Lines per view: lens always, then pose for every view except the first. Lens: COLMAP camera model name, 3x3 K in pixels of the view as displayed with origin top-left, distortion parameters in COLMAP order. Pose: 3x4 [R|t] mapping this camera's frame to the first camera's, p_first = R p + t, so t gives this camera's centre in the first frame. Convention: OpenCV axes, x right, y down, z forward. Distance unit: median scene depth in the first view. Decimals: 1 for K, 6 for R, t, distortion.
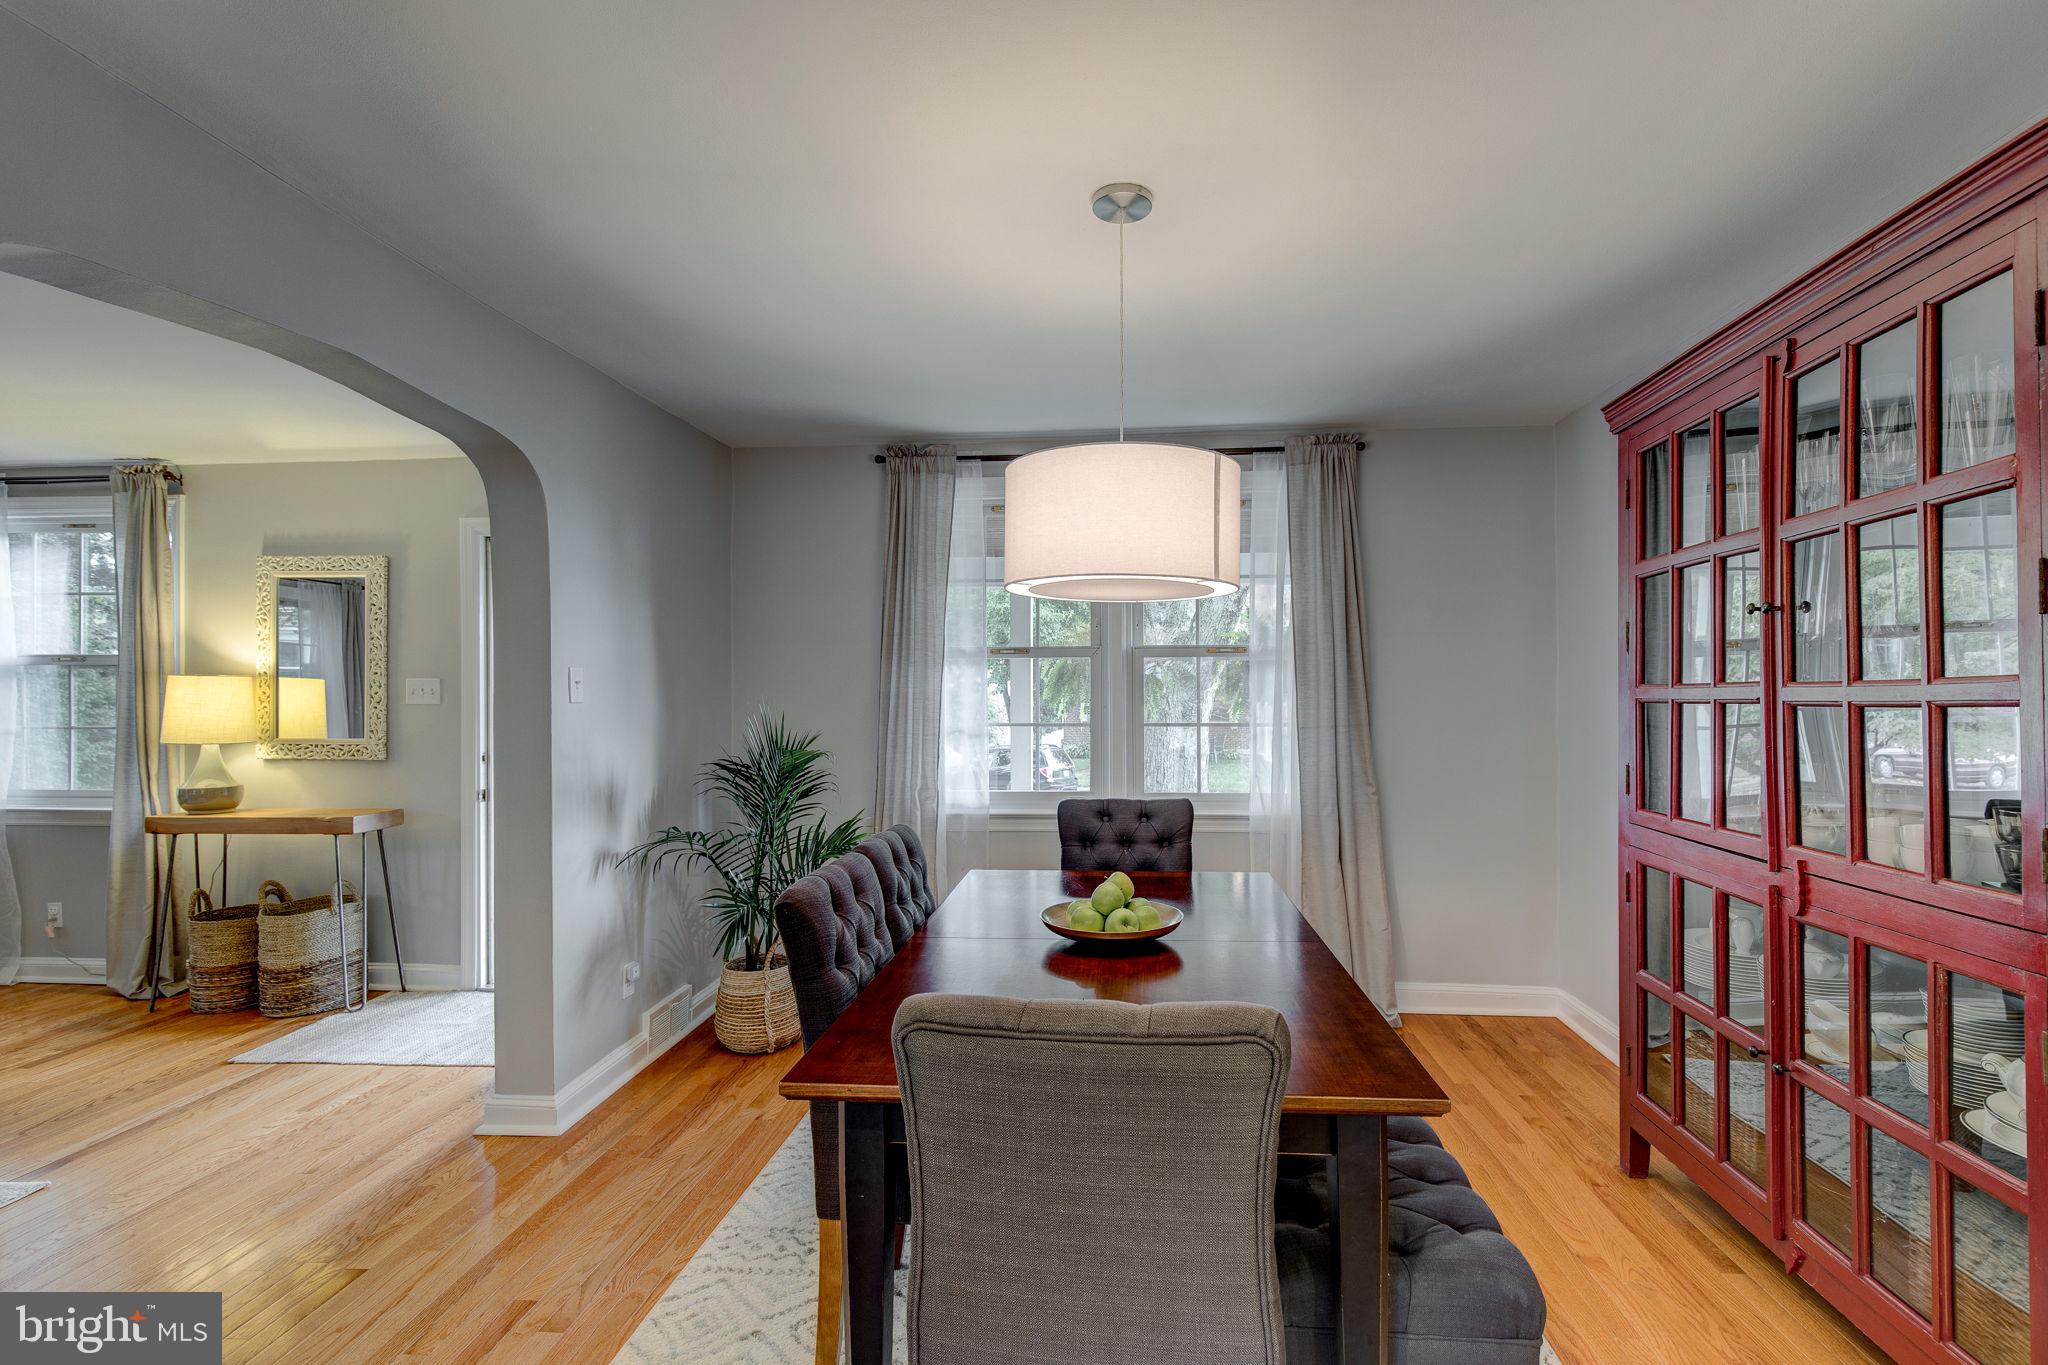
lens RADIAL K [[930.9, 0, 1032.7], [0, 930.9, 695.0], [0, 0, 1]] dist [0.006640, -0.000791]
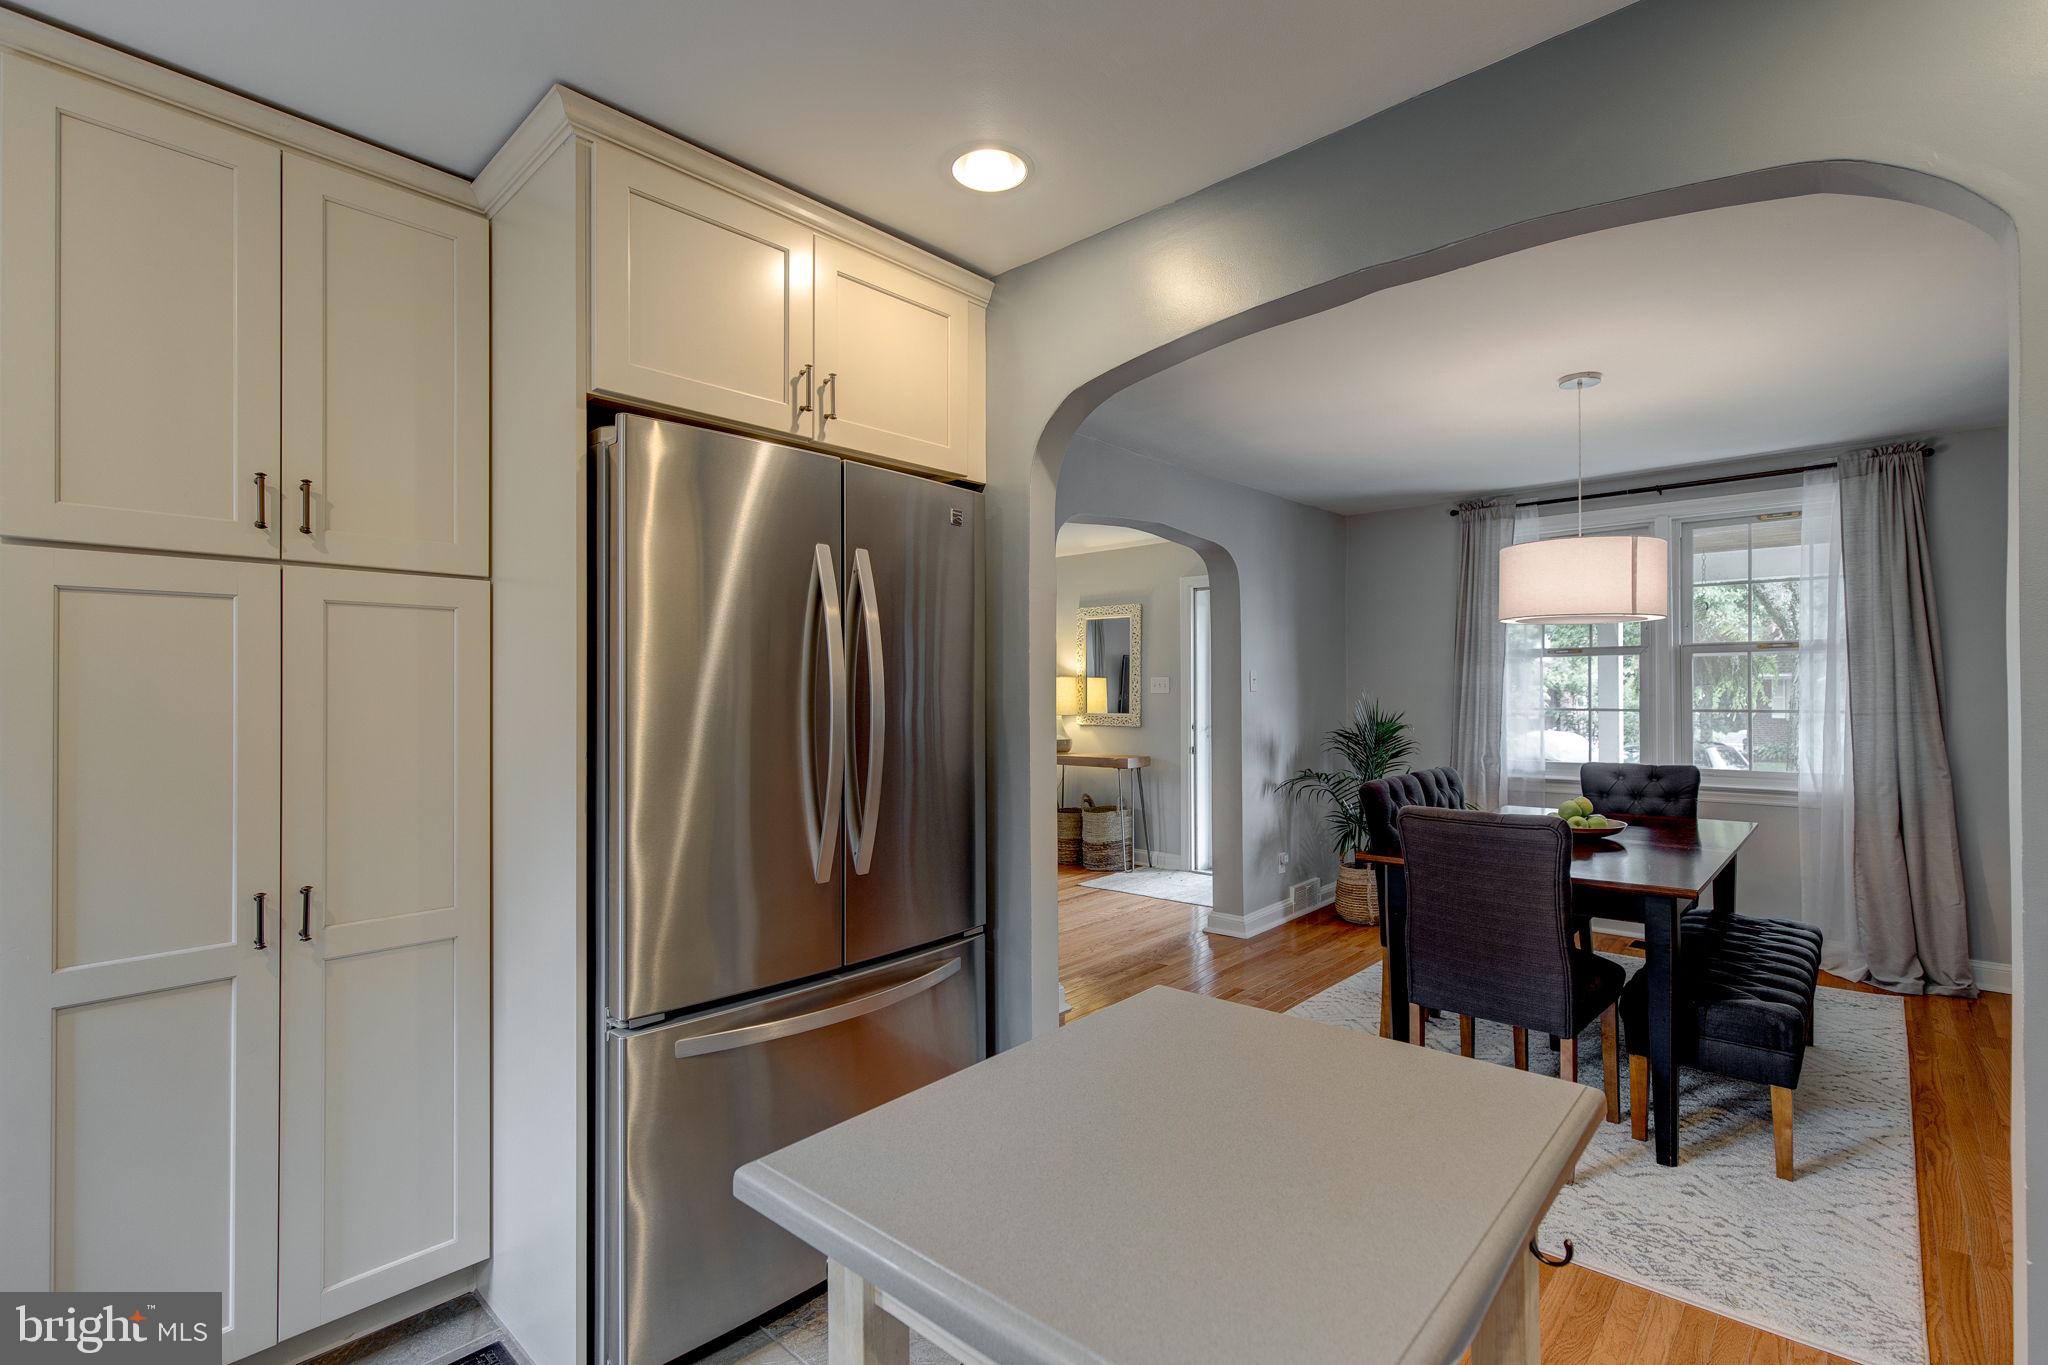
lens RADIAL K [[930.9, 0, 1066.4], [0, 930.9, 690.9], [0, 0, 1]] dist [0.006640, -0.000791]
pose [[0.815930, -0.001099, -0.578149, 0.174662], [0.002951, 0.999993, 0.002264, 0.002084], [0.578143, -0.003554, 0.815928, -0.476375]]
